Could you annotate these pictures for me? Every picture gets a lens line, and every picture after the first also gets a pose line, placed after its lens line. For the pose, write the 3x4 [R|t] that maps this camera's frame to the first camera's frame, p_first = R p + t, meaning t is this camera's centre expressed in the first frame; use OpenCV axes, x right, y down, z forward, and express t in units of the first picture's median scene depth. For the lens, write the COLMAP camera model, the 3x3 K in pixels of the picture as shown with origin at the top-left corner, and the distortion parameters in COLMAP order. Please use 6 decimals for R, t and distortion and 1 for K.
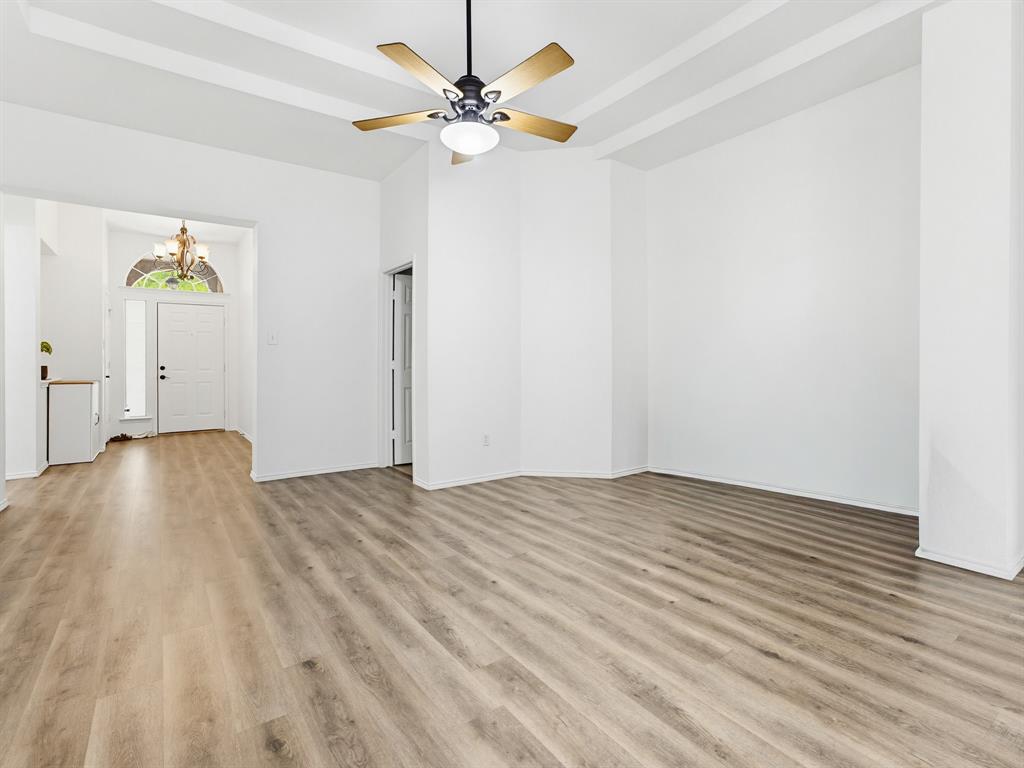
lens RADIAL K [[480.4, 0, 498.9], [0, 480.4, 364.2], [0, 0, 1]] dist [-0.015052, 0.003140]
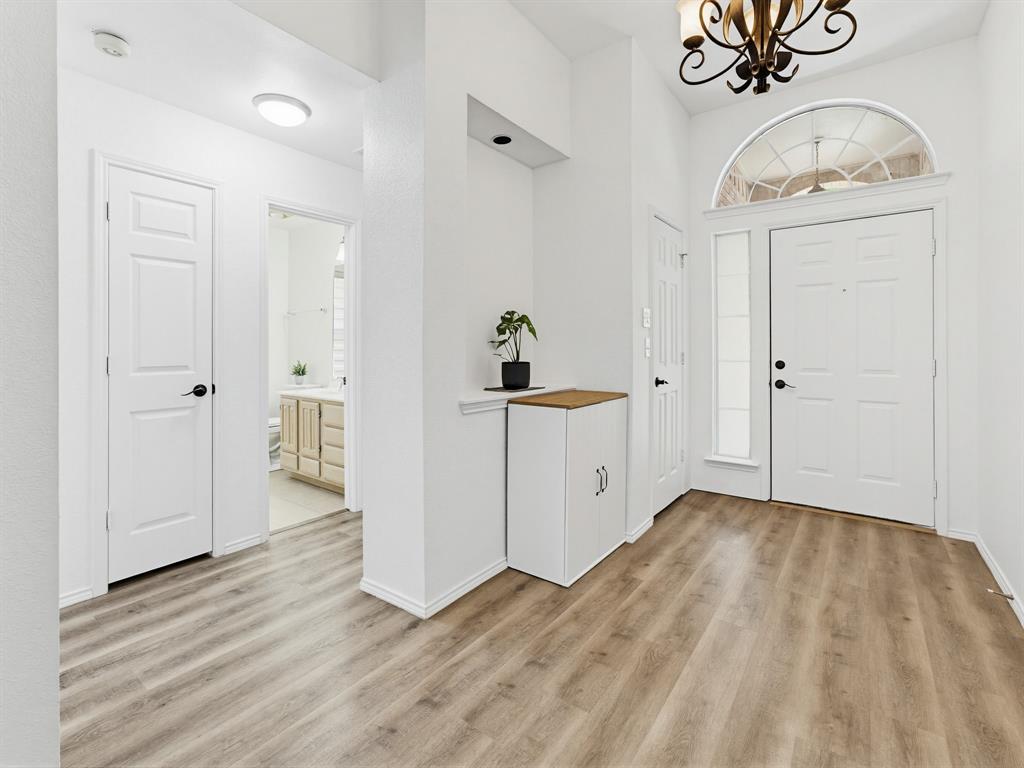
lens RADIAL K [[480.4, 0, 490.3], [0, 480.4, 351.1], [0, 0, 1]] dist [-0.015052, 0.003140]
pose [[0.305120, 0.004857, -0.952302, -0.341895], [-0.002564, 0.999988, 0.004279, -0.006743], [0.952311, 0.001136, 0.305128, 0.583083]]
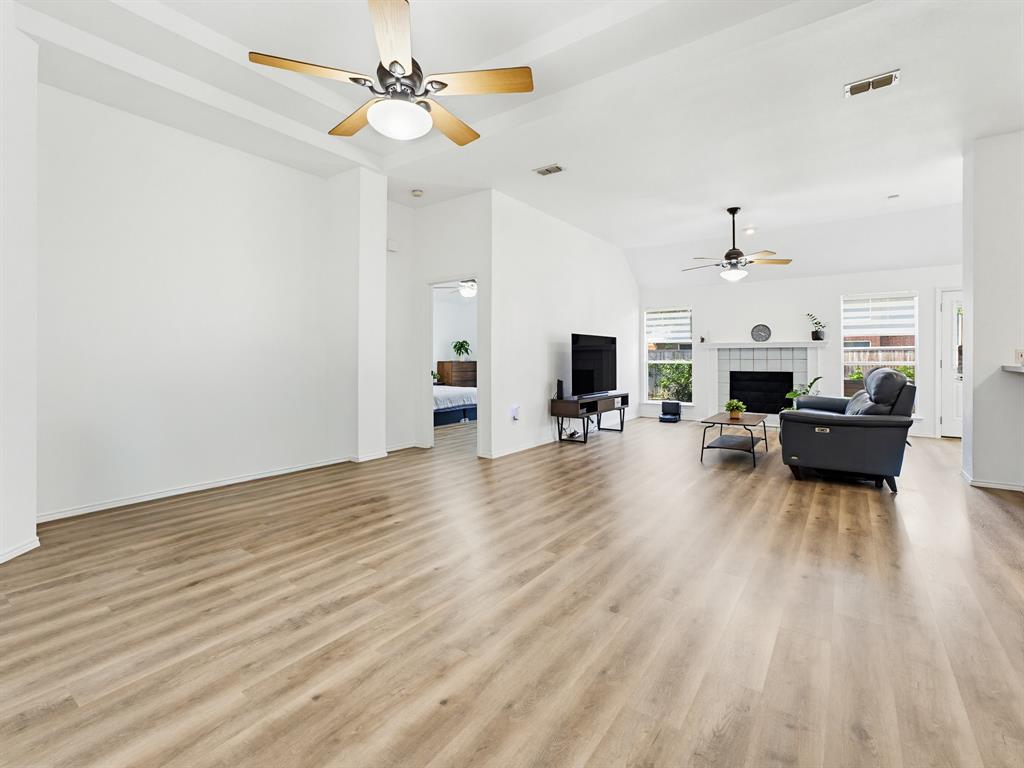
lens RADIAL K [[480.4, 0, 520.8], [0, 480.4, 383.7], [0, 0, 1]] dist [-0.015052, 0.003140]
pose [[-0.348566, -0.044722, 0.936217, -0.908766], [-0.000126, 0.998863, 0.047668, 0.003689], [-0.937284, 0.016497, -0.348176, 1.046561]]
